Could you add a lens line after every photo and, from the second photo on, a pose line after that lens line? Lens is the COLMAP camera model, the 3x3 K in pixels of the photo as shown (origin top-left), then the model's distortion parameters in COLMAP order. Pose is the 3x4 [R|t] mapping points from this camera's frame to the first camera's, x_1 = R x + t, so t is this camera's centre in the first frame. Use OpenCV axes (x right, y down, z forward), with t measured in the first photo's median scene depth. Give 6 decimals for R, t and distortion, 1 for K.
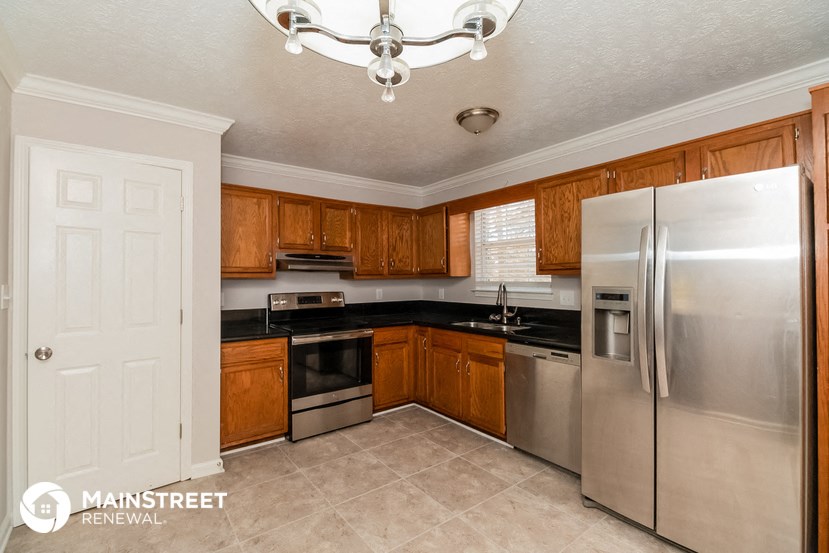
lens RADIAL K [[383.2, 0, 415.3], [0, 383.2, 274.5], [0, 0, 1]] dist [0.024497, -0.001516]
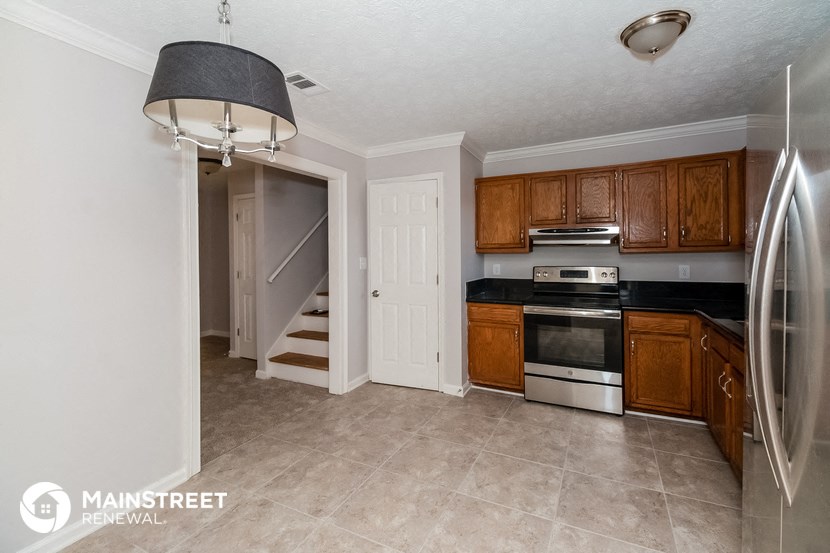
lens RADIAL K [[383.7, 0, 415.0], [0, 383.7, 258.5], [0, 0, 1]] dist [0.024497, -0.001516]
pose [[0.436292, 0.008004, -0.899770, 0.550712], [0.017417, 0.999698, 0.017339, 0.002181], [0.899637, -0.023236, 0.436021, 0.245408]]
